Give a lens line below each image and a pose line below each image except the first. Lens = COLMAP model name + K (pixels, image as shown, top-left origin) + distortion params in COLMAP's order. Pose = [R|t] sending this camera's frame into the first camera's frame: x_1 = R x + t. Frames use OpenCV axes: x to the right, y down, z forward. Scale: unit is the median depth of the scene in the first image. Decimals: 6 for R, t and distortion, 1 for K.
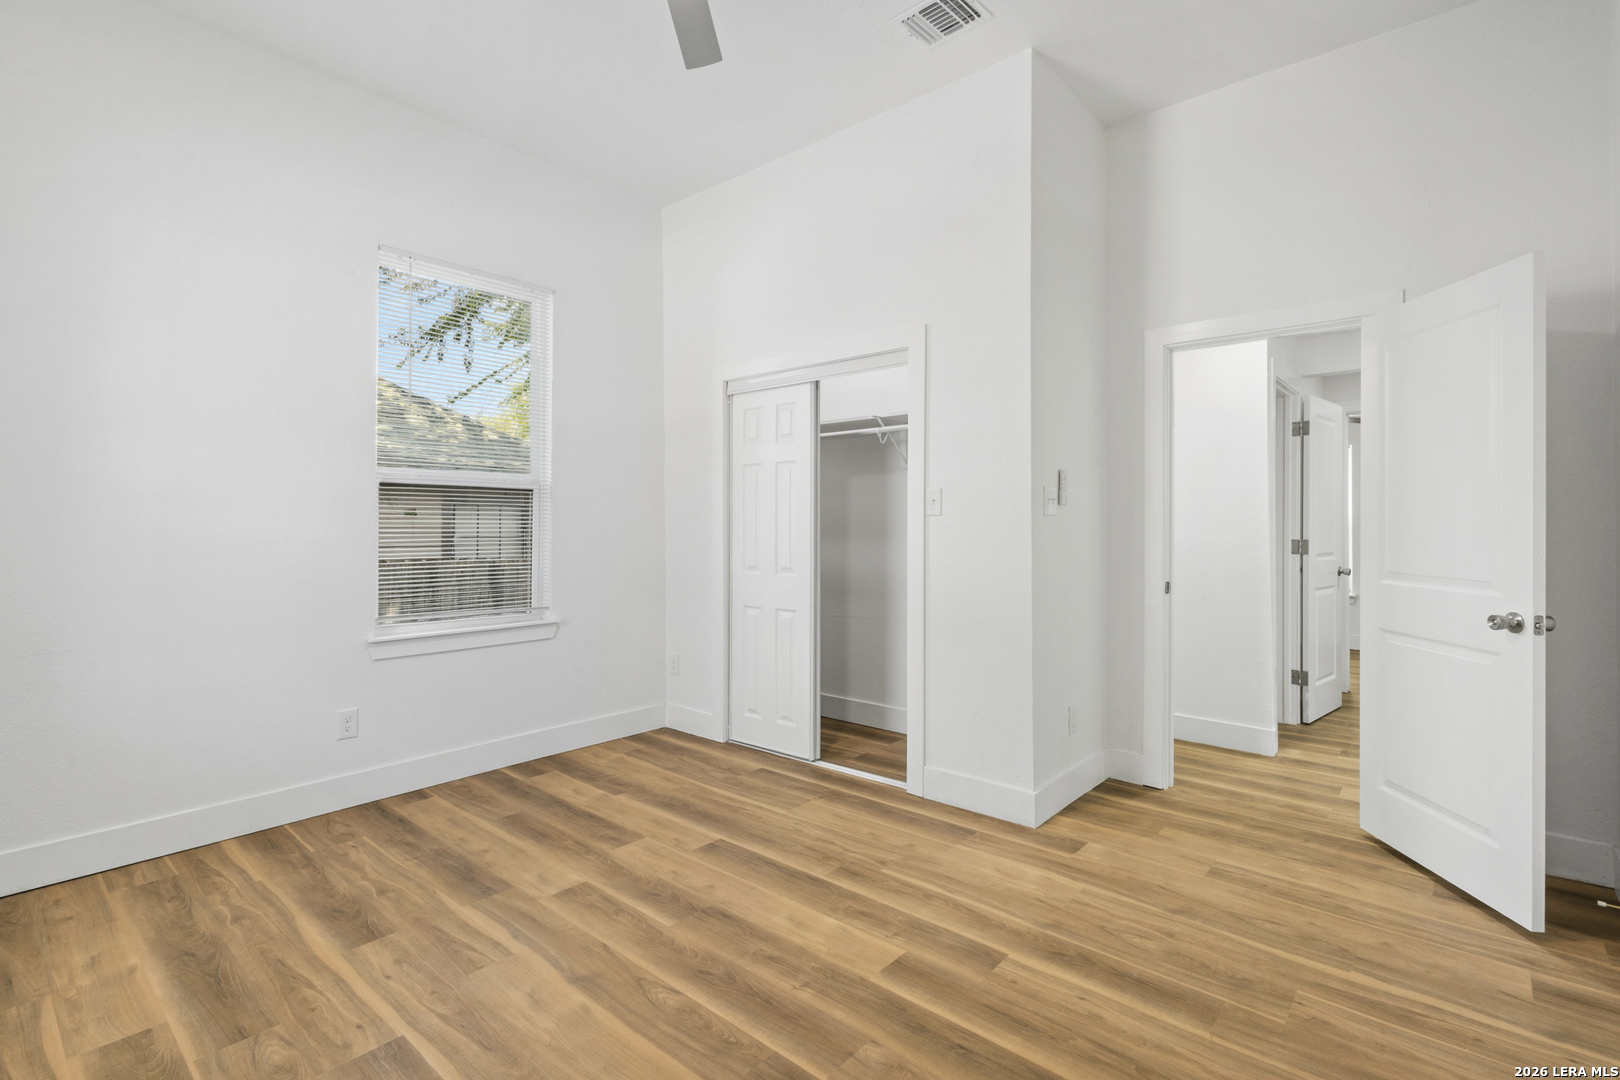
lens RADIAL K [[758.0, 0, 805.2], [0, 758.0, 537.5], [0, 0, 1]] dist [0.001266, -0.000761]
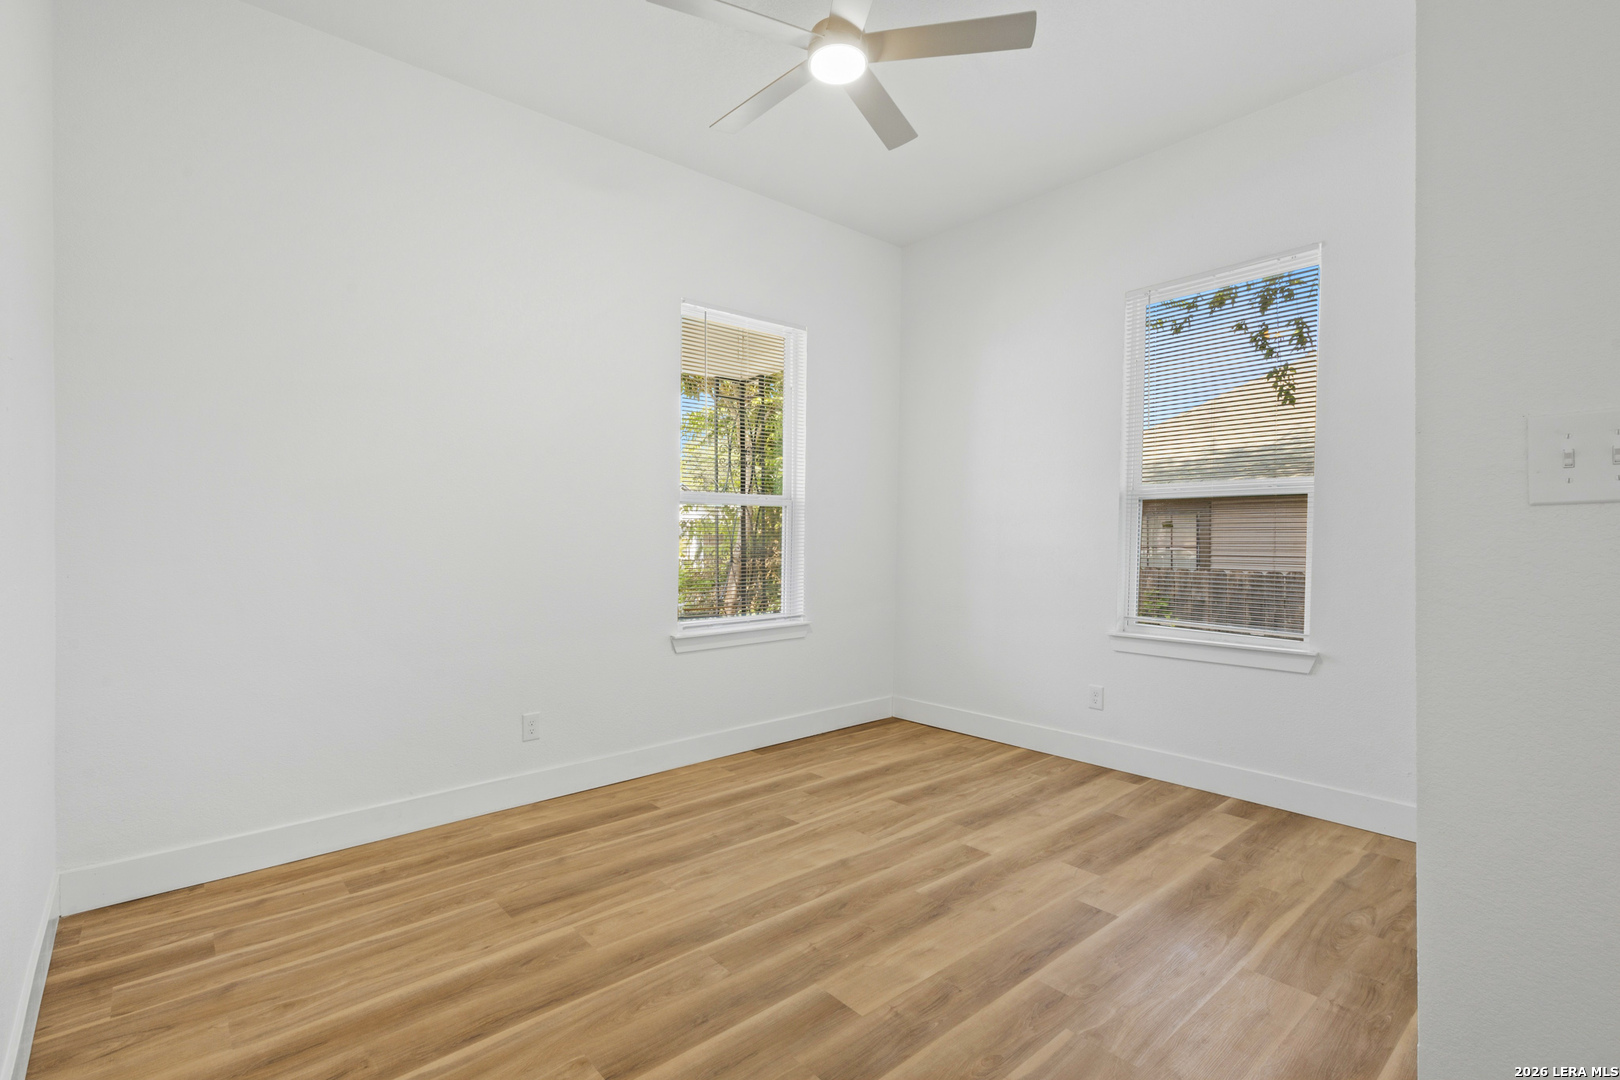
lens RADIAL K [[758.0, 0, 805.2], [0, 758.0, 537.5], [0, 0, 1]] dist [0.001266, -0.000761]
pose [[-0.150478, 0.003390, -0.988608, 0.806155], [-0.013017, 0.999901, 0.005410, -0.017256], [0.988528, 0.013682, -0.150419, 0.834494]]
